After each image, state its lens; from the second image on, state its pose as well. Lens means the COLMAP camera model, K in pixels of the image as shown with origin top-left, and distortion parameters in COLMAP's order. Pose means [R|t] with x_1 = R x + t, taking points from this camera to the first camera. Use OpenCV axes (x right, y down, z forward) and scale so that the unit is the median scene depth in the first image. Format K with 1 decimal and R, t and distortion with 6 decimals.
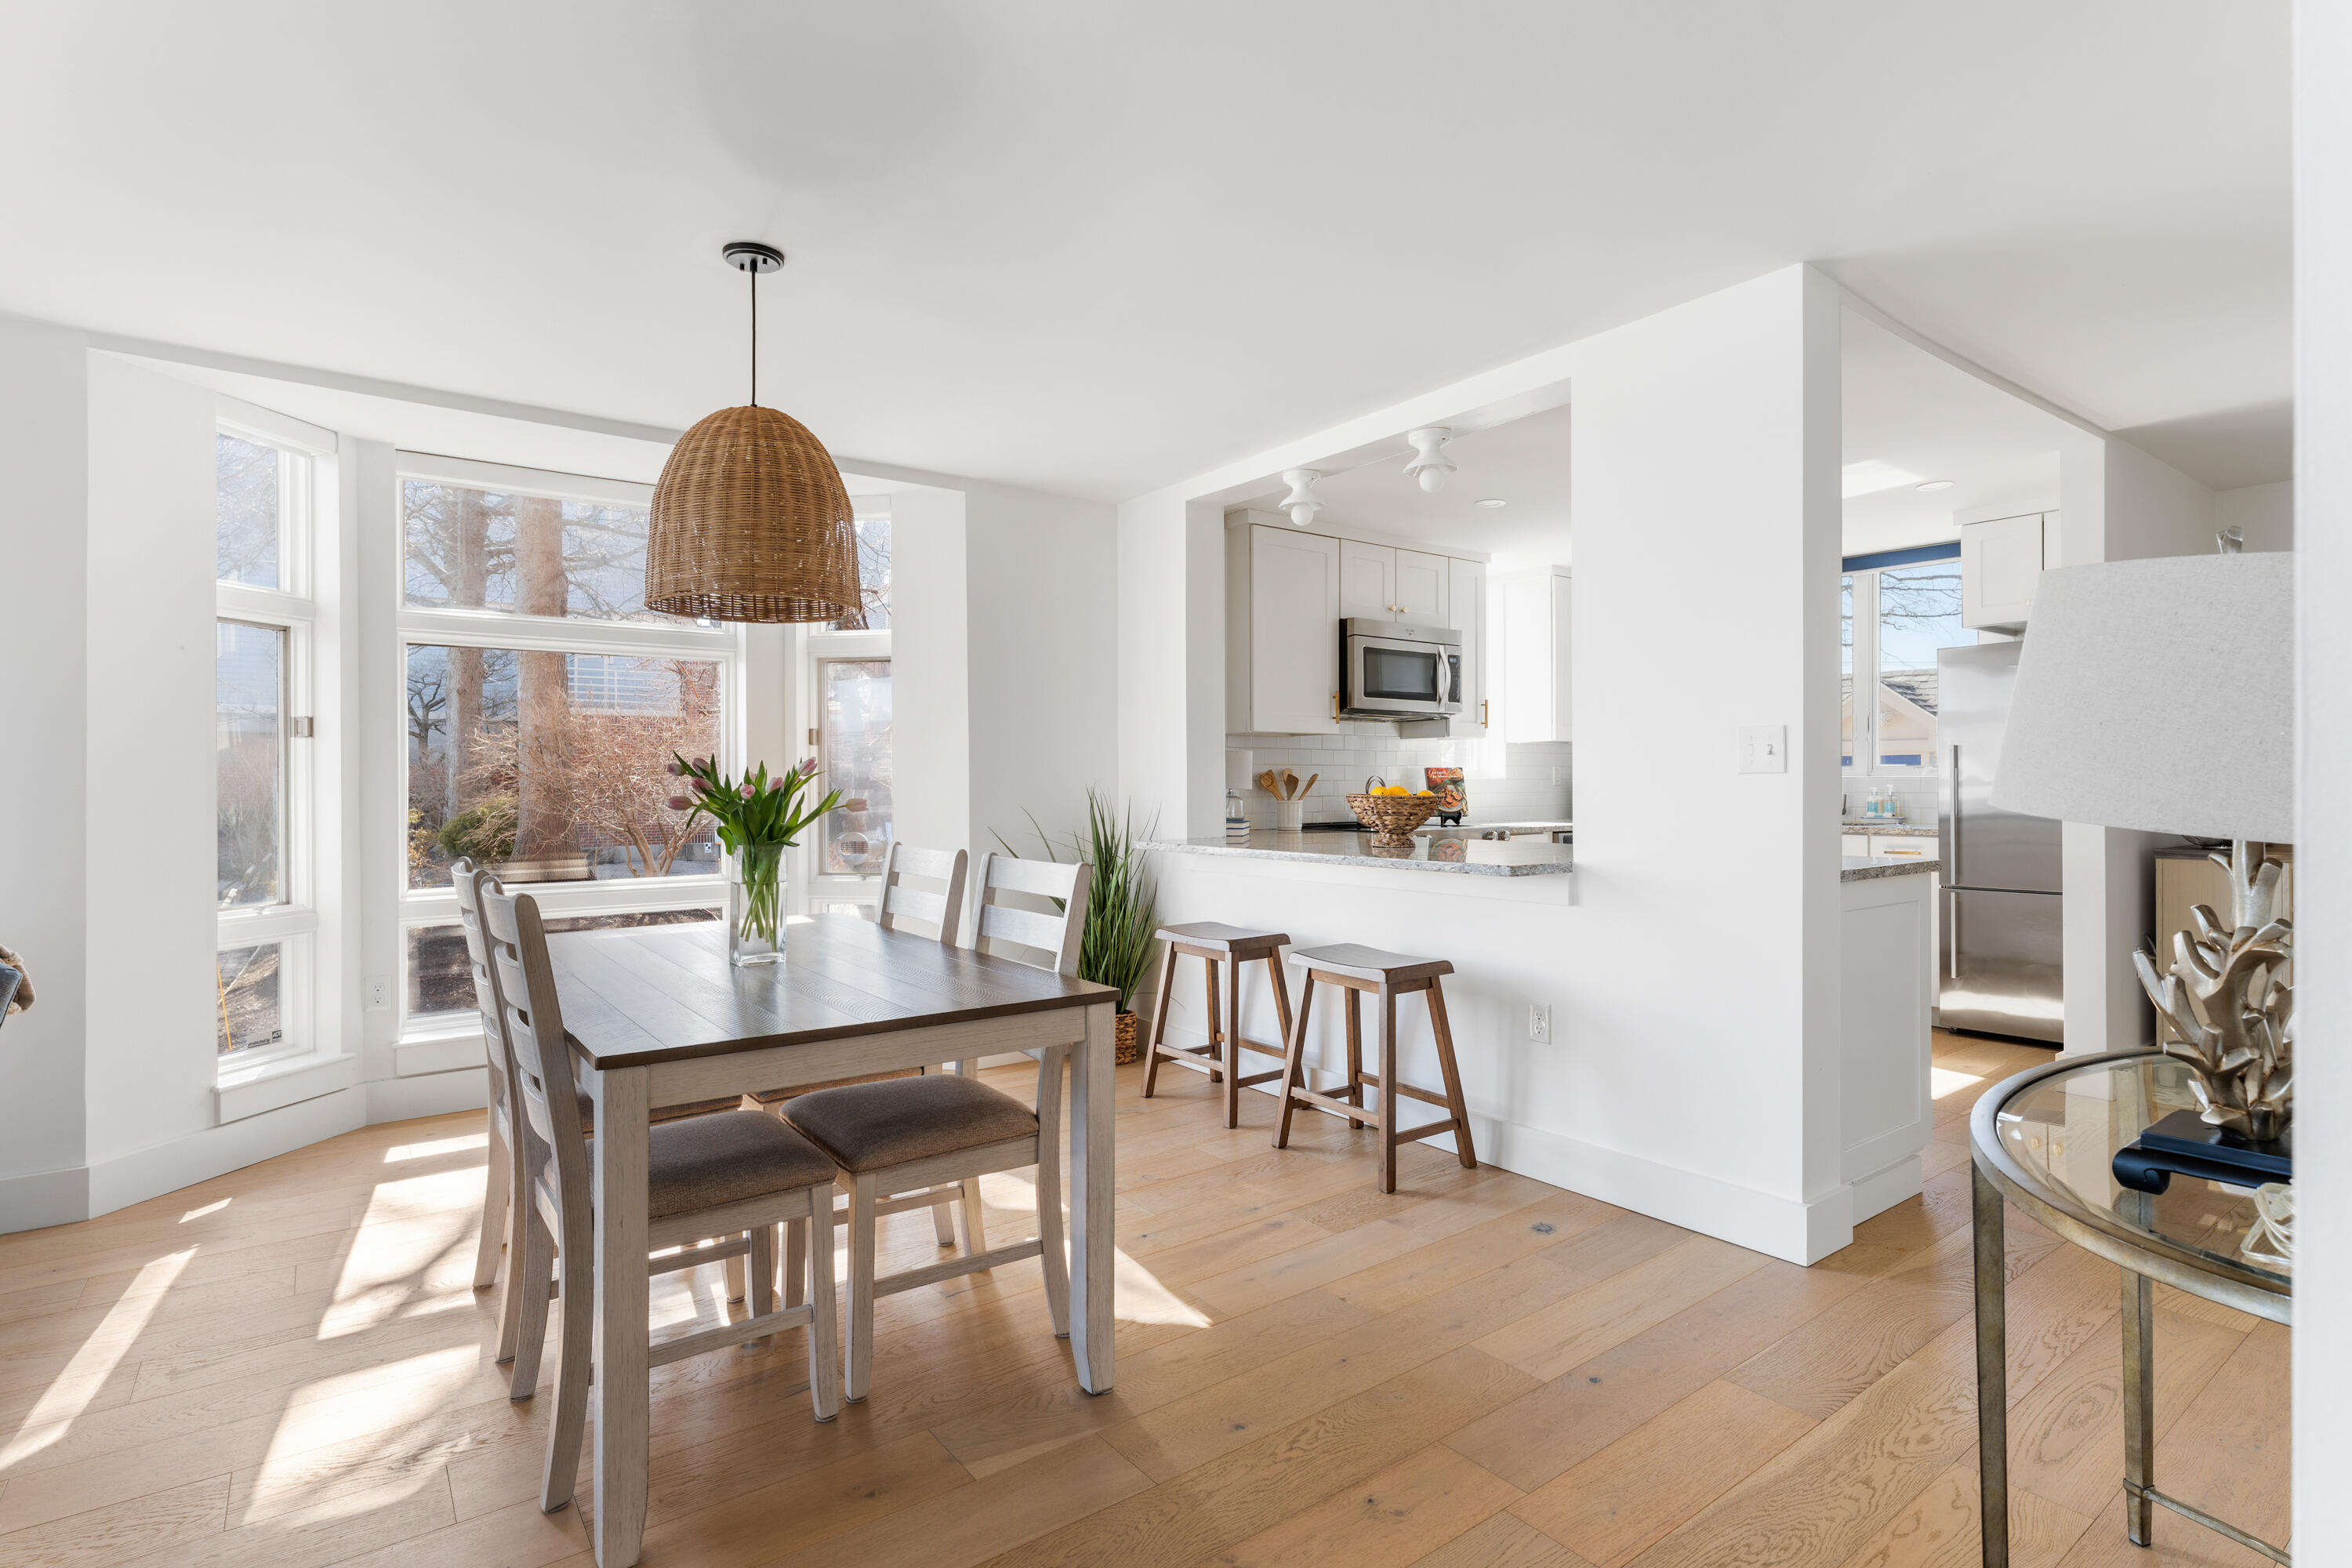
lens RADIAL K [[1176.3, 0, 1179.8], [0, 1176.3, 790.5], [0, 0, 1]] dist [0.022074, 0.000012]
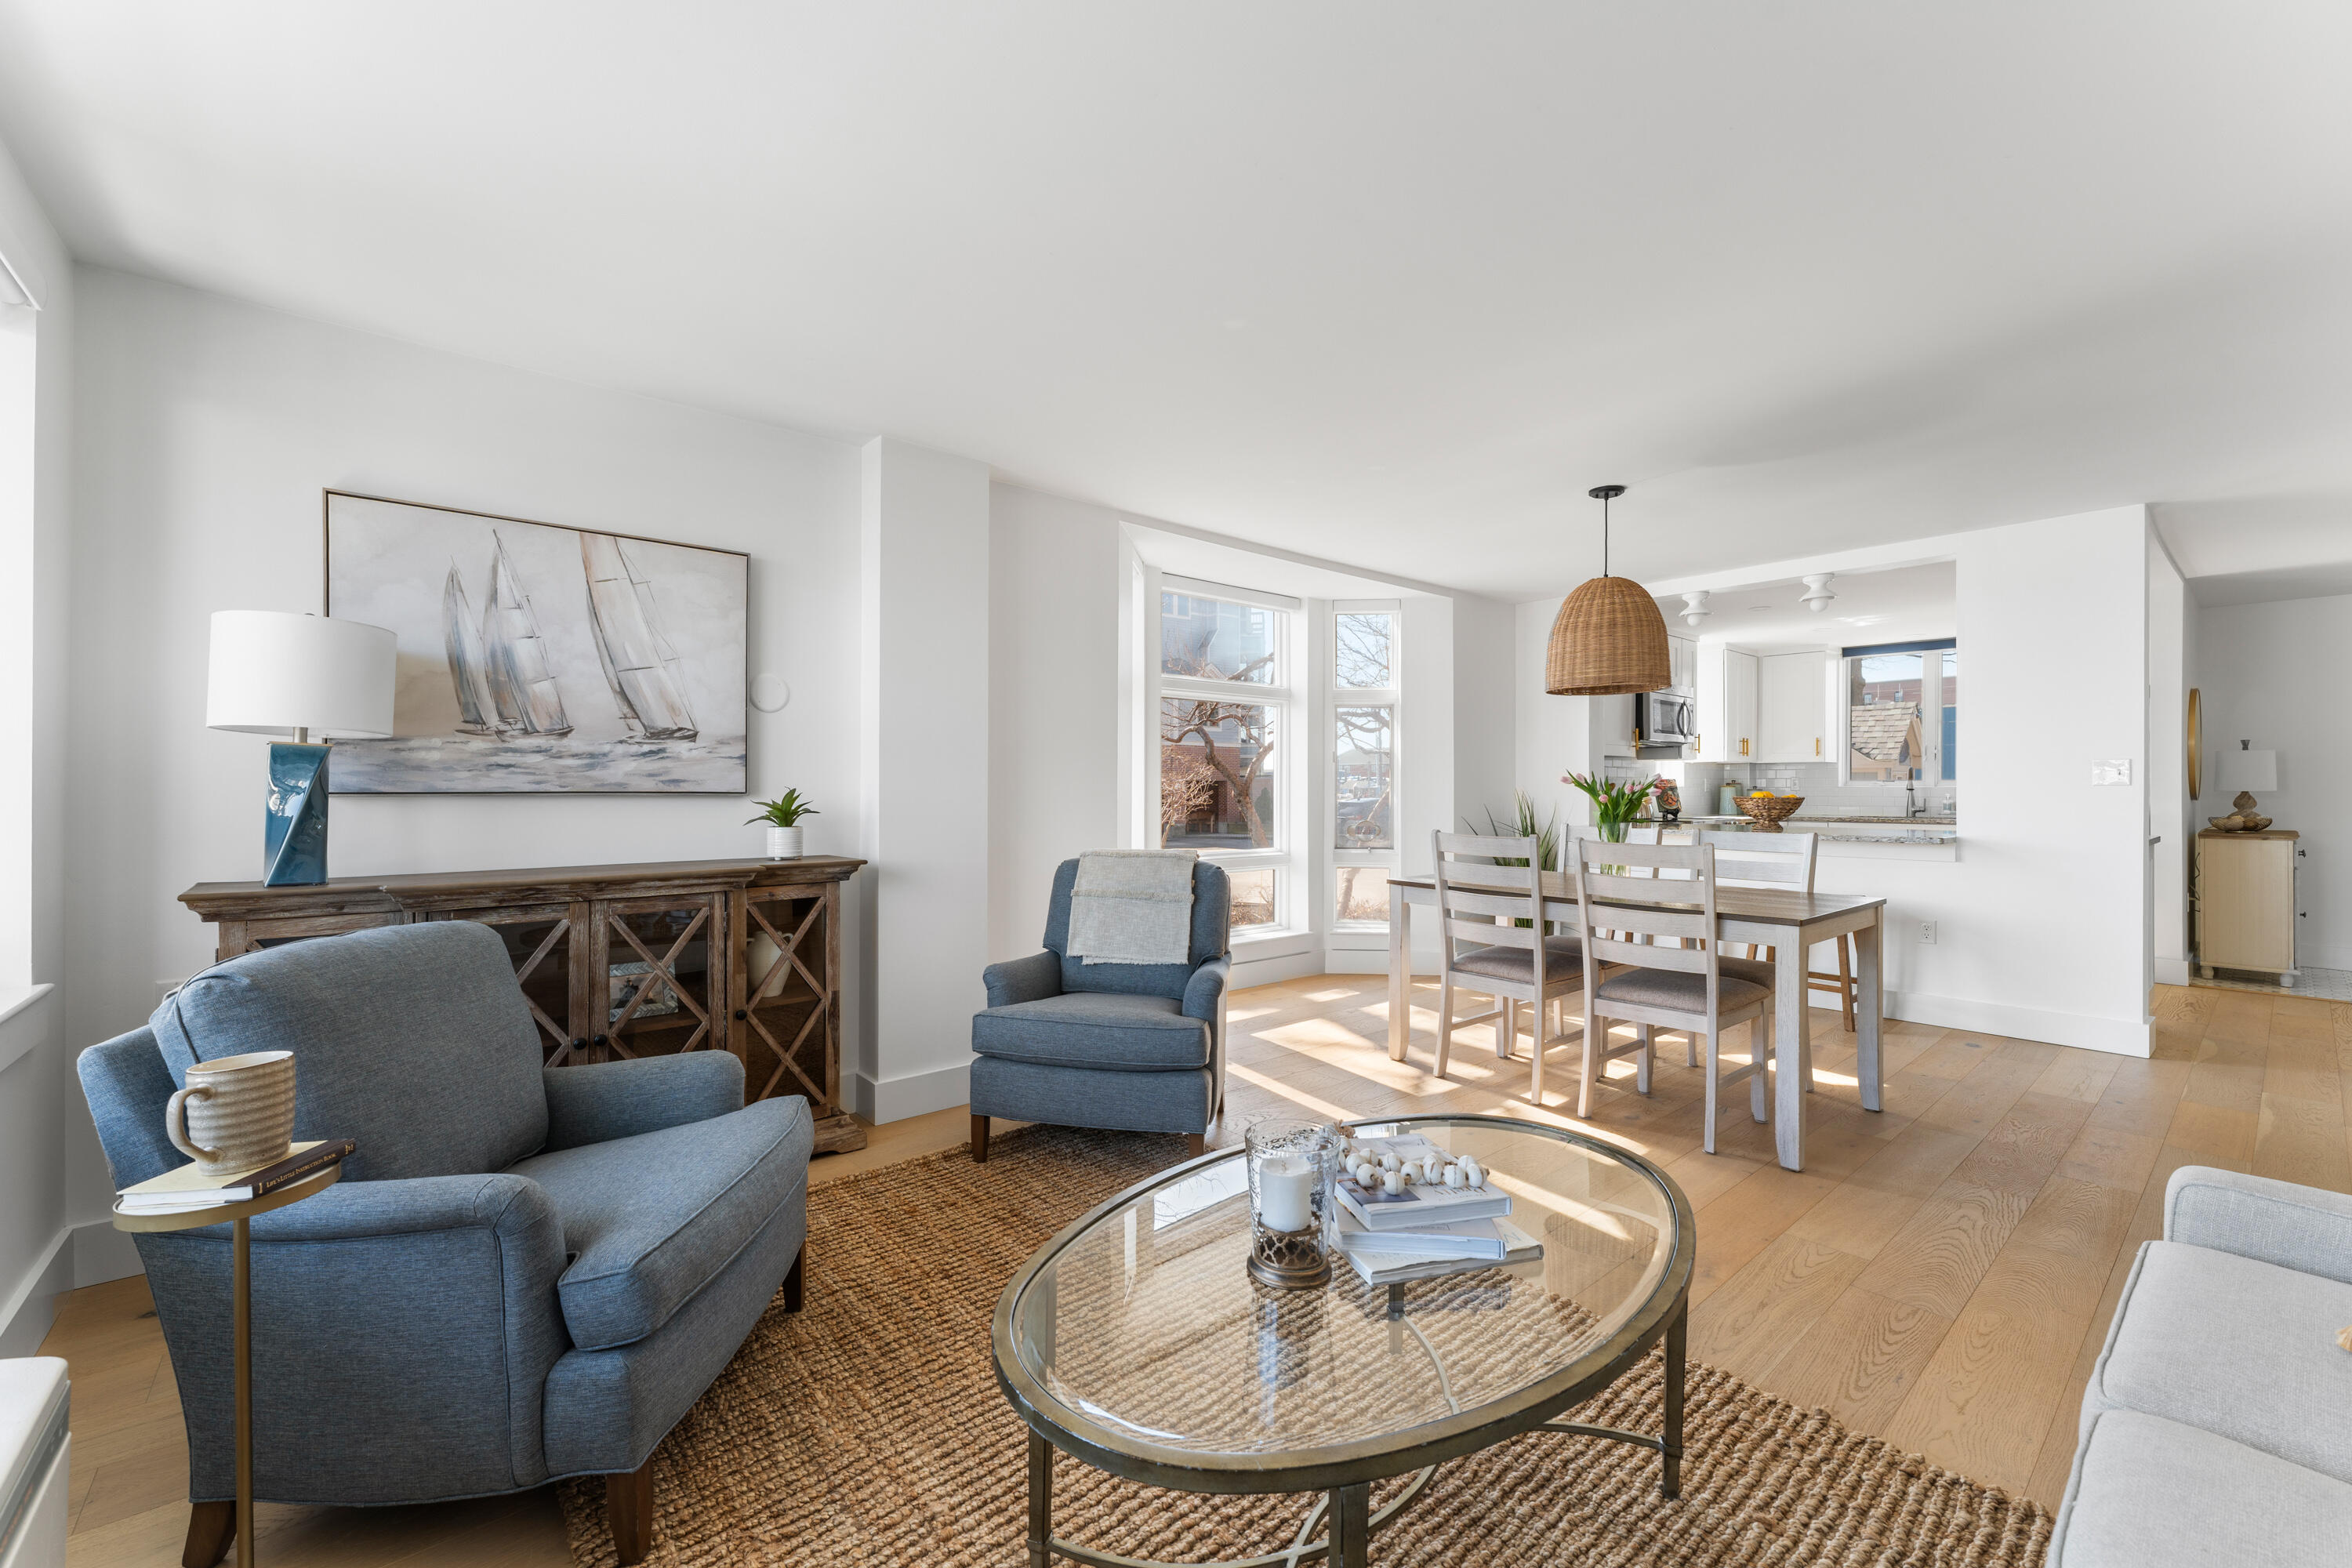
lens RADIAL K [[937.4, 0, 1164.9], [0, 937.4, 784.7], [0, 0, 1]] dist [0.002179, 0.000351]
pose [[0.999222, 0.015344, 0.036319, -0.832549], [-0.015020, 0.999845, -0.009192, 0.014263], [-0.036454, 0.008639, 0.999298, -0.306283]]
